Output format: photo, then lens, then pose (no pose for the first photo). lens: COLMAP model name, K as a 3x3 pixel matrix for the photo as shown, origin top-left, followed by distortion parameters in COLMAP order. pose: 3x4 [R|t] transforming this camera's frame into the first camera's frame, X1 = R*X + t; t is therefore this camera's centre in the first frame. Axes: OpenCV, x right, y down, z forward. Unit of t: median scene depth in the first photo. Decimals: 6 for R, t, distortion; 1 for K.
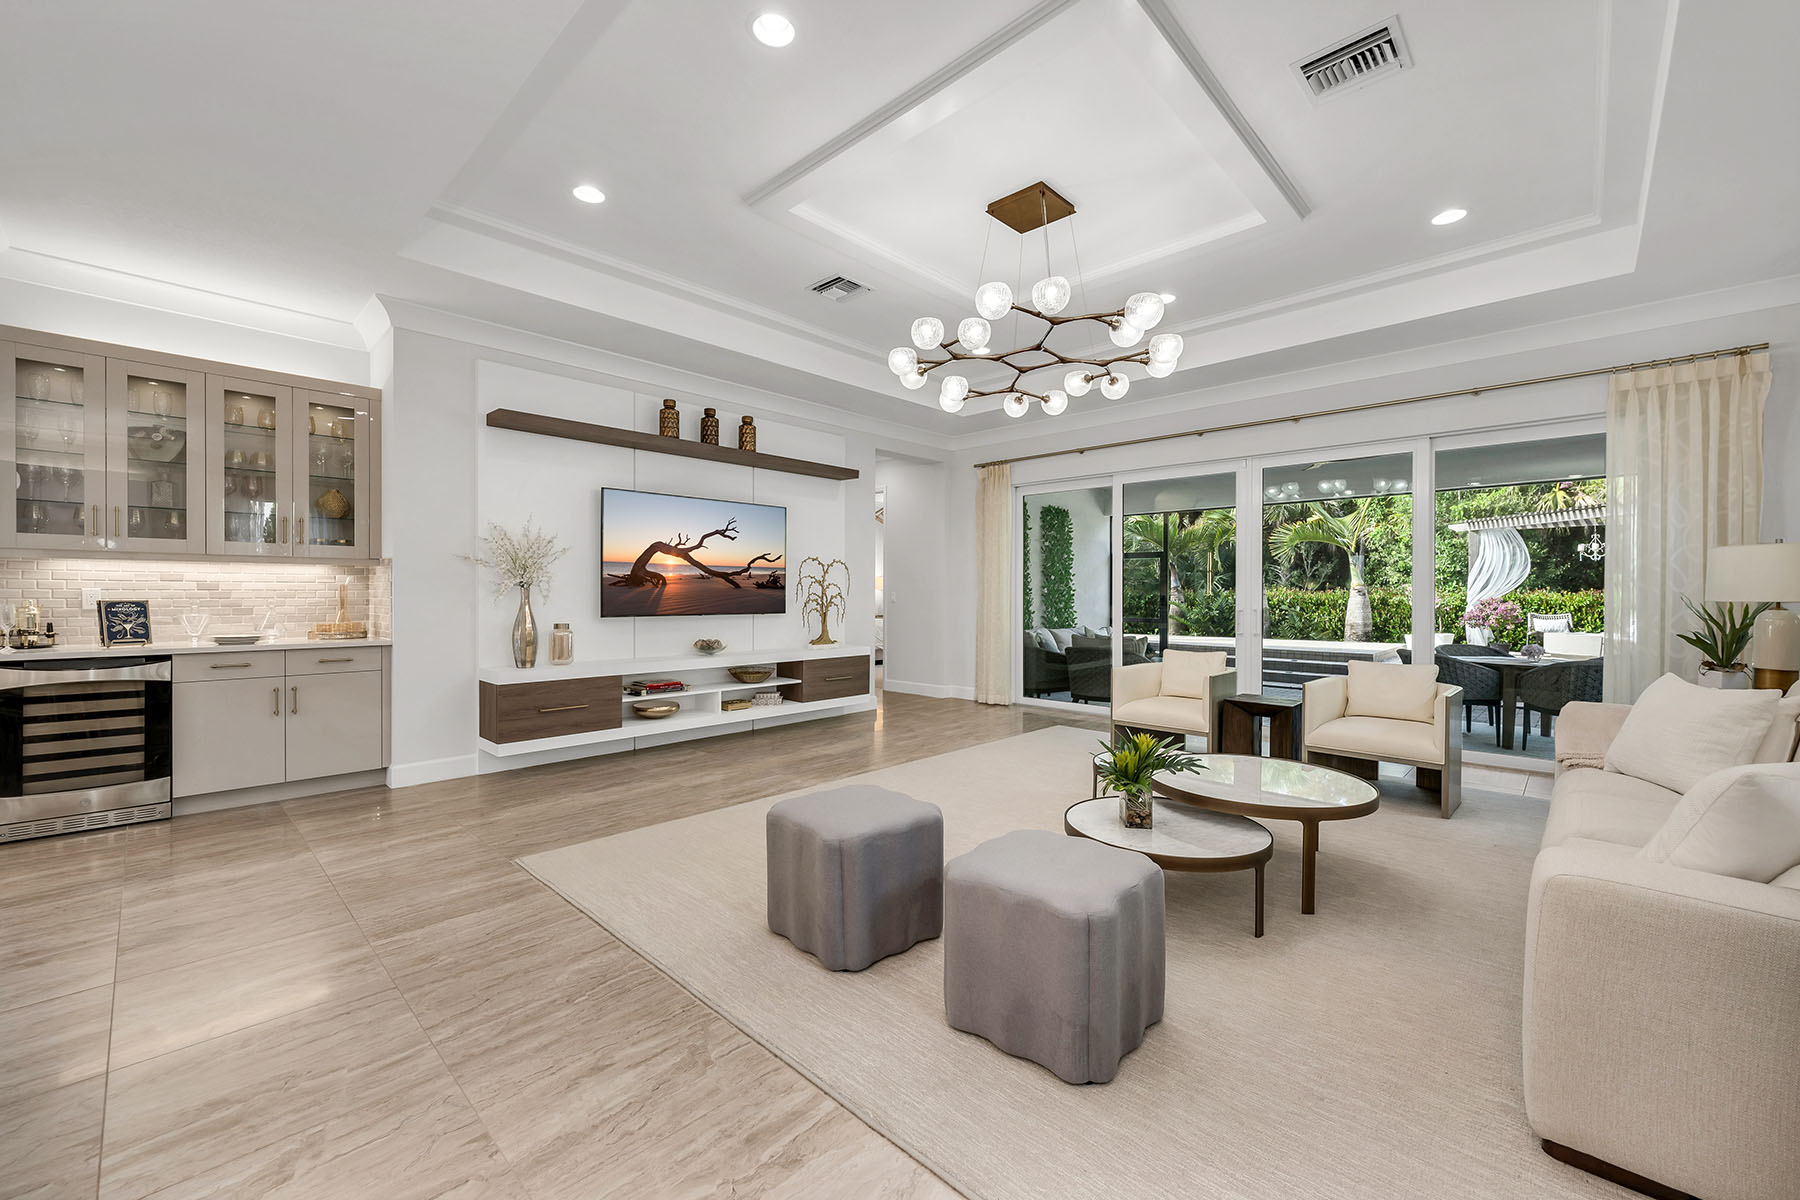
lens RADIAL K [[717.2, 0, 897.5], [0, 717.2, 600.5], [0, 0, 1]] dist [-0.001491, -0.000374]
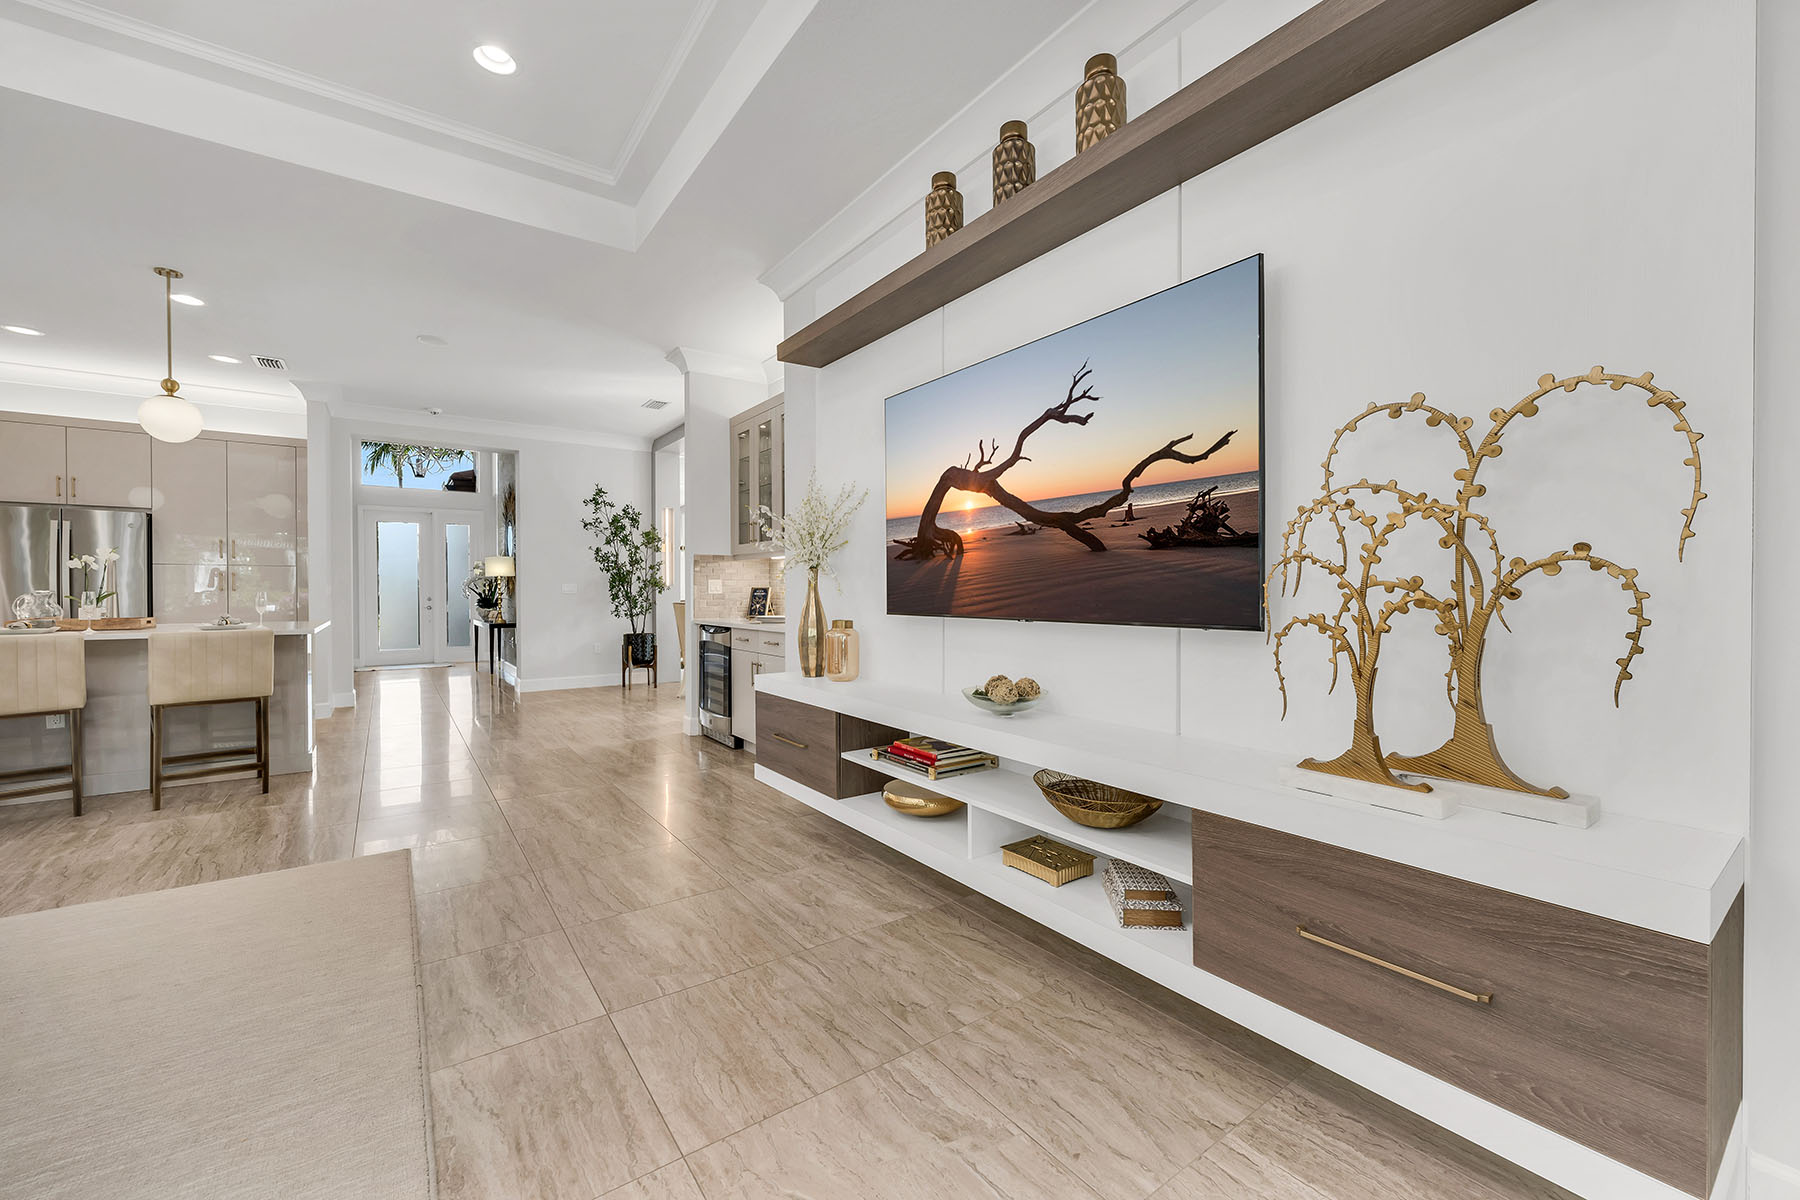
lens RADIAL K [[717.2, 0, 897.5], [0, 717.2, 600.5], [0, 0, 1]] dist [-0.001491, -0.000374]
pose [[-0.189552, 0.009871, -0.981821, 0.169595], [-0.008128, 0.999899, 0.011622, 0.005039], [0.981837, 0.010183, -0.189453, 1.065279]]
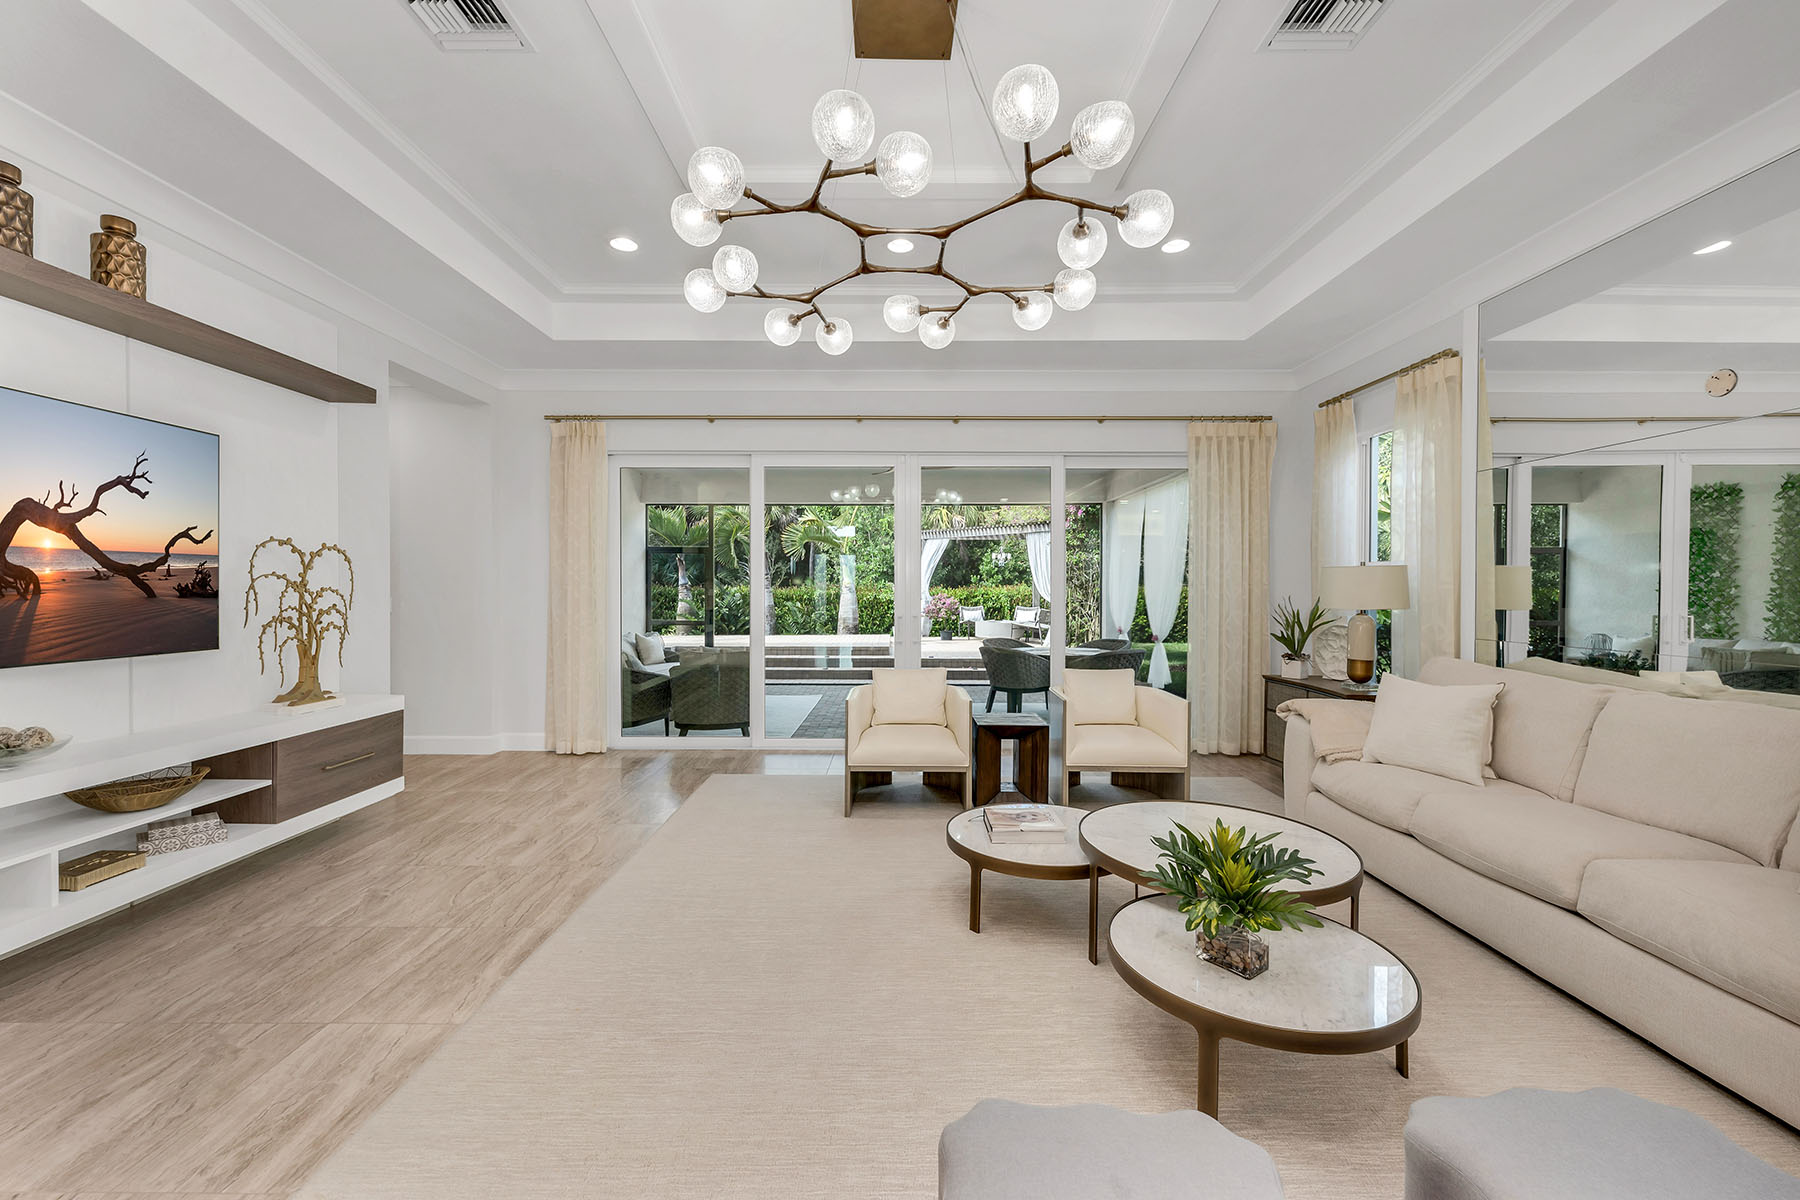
lens RADIAL K [[715.7, 0, 898.2], [0, 715.7, 594.0], [0, 0, 1]] dist [0.001483, -0.000024]
pose [[0.724258, -0.006718, 0.689496, -0.184255], [0.006101, 0.999976, 0.003335, -0.021154], [-0.689502, 0.001791, 0.724282, 0.372836]]
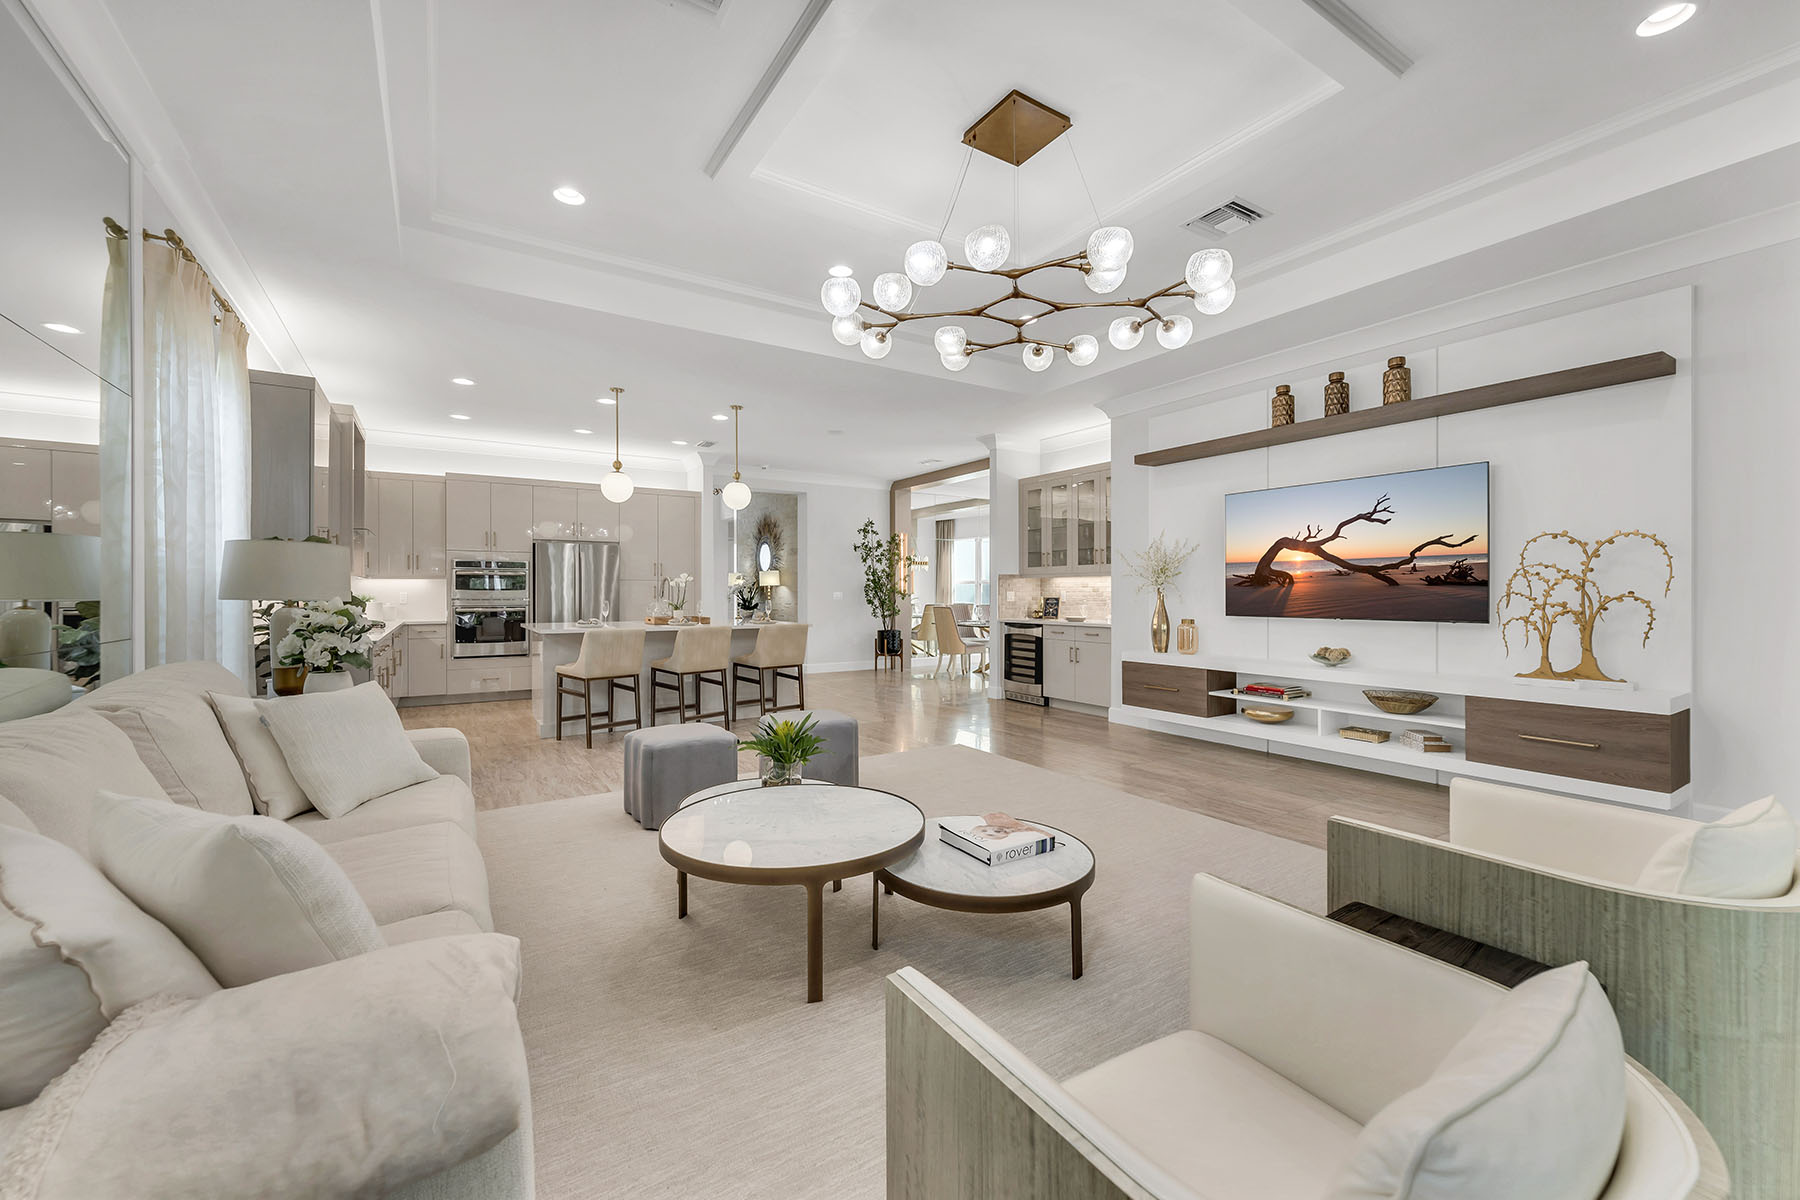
lens RADIAL K [[715.0, 0, 893.0], [0, 715.0, 598.1], [0, 0, 1]] dist [-0.009085, 0.000314]
pose [[-0.242431, 0.003889, -0.970161, 0.703985], [-0.009528, 0.999934, 0.006389, -0.004249], [0.970122, 0.010792, -0.242378, 0.733615]]
